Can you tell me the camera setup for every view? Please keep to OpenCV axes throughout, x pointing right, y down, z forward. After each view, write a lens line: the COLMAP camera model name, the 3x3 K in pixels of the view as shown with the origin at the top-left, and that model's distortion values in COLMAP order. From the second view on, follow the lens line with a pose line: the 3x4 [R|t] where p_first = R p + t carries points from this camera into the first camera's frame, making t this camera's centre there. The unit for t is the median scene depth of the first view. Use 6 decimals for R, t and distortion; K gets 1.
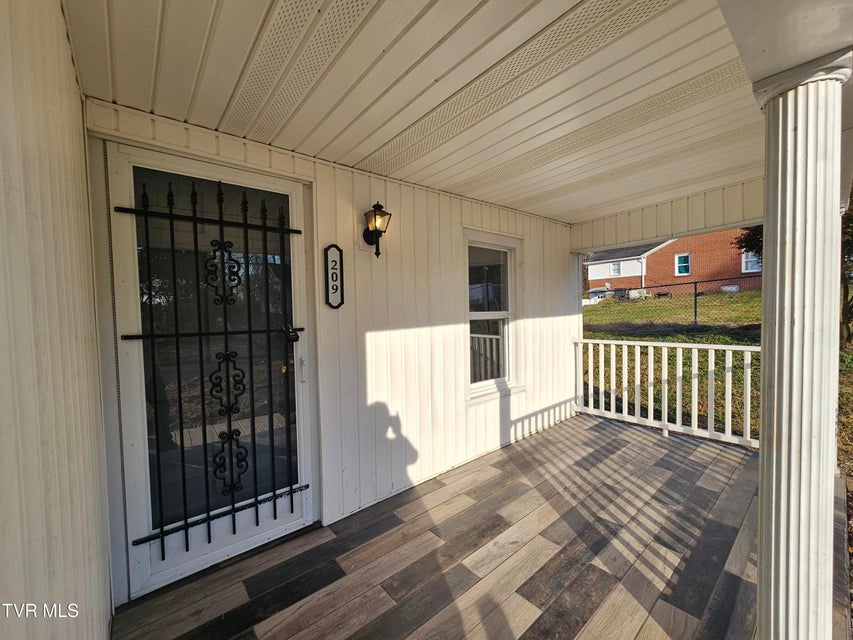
lens RADIAL K [[347.0, 0, 425.2], [0, 347.0, 325.3], [0, 0, 1]] dist [-0.001306, 0.000030]
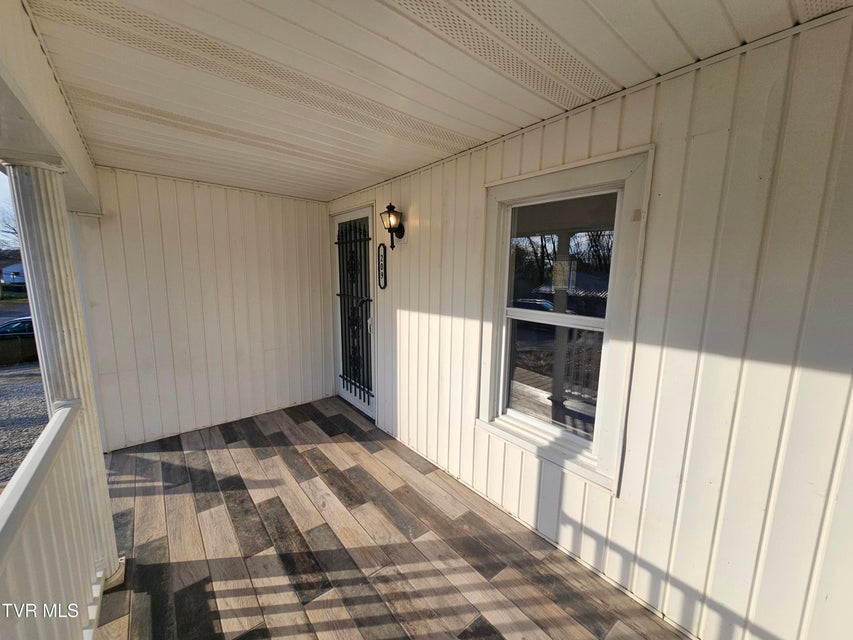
lens RADIAL K [[347.0, 0, 425.2], [0, 347.0, 325.3], [0, 0, 1]] dist [-0.001306, 0.000030]
pose [[-0.024083, 0.182669, -0.982879, 1.172049], [-0.051695, 0.981622, 0.183702, -0.174280], [0.998373, 0.055234, -0.014197, 1.214218]]
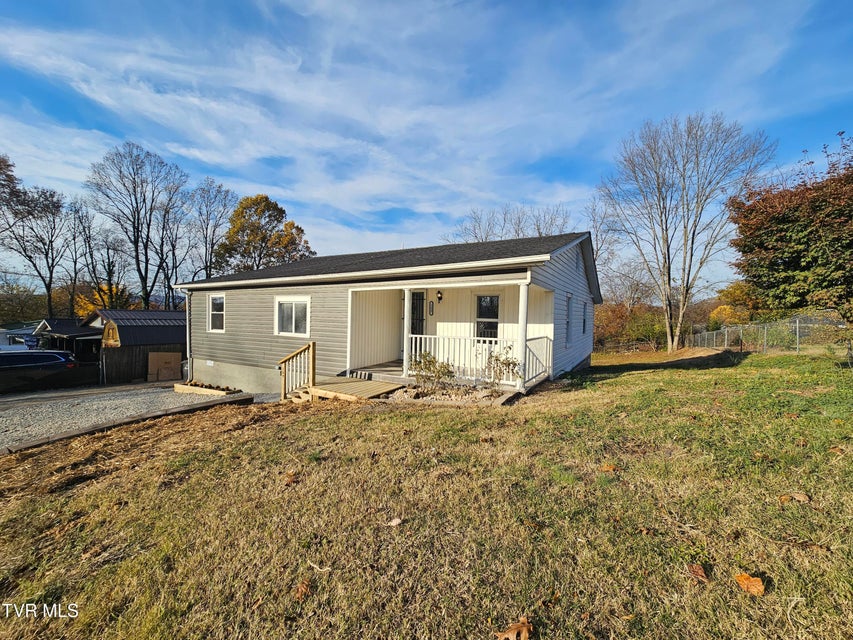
lens RADIAL K [[347.0, 0, 425.2], [0, 347.0, 325.3], [0, 0, 1]] dist [-0.001306, 0.000030]
pose [[0.325176, 0.068465, -0.943172, 3.962974], [-0.061683, 0.996787, 0.051091, -0.148235], [0.943640, 0.041564, 0.328354, -0.537078]]
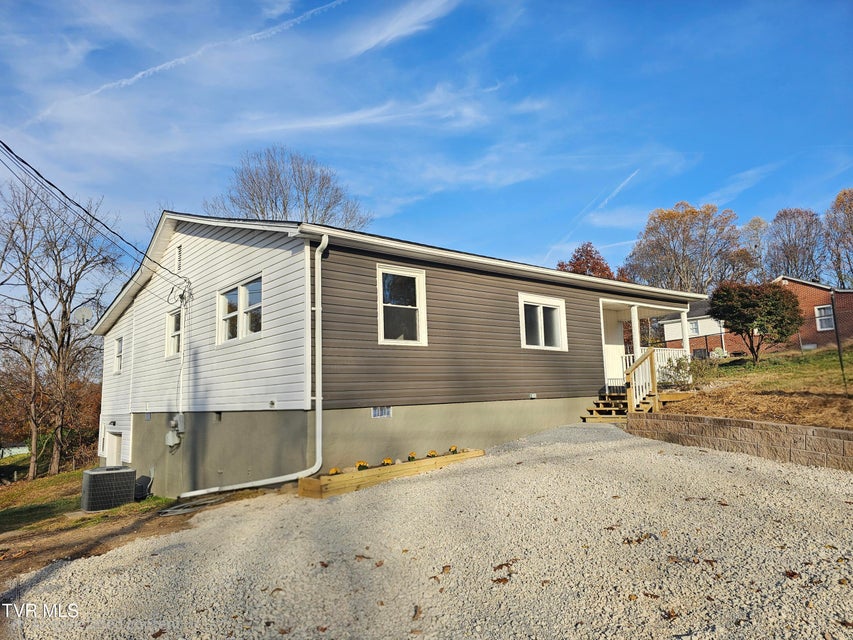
lens RADIAL K [[579.4, 0, 426.5], [0, 579.4, 320.0], [0, 0, 1]] dist [0.091675, -0.088044]
pose [[0.999989, -0.001371, 0.004509, -1.918828], [0.002134, 0.984757, -0.173922, 1.004174], [-0.004202, 0.173930, 0.984749, -6.163226]]
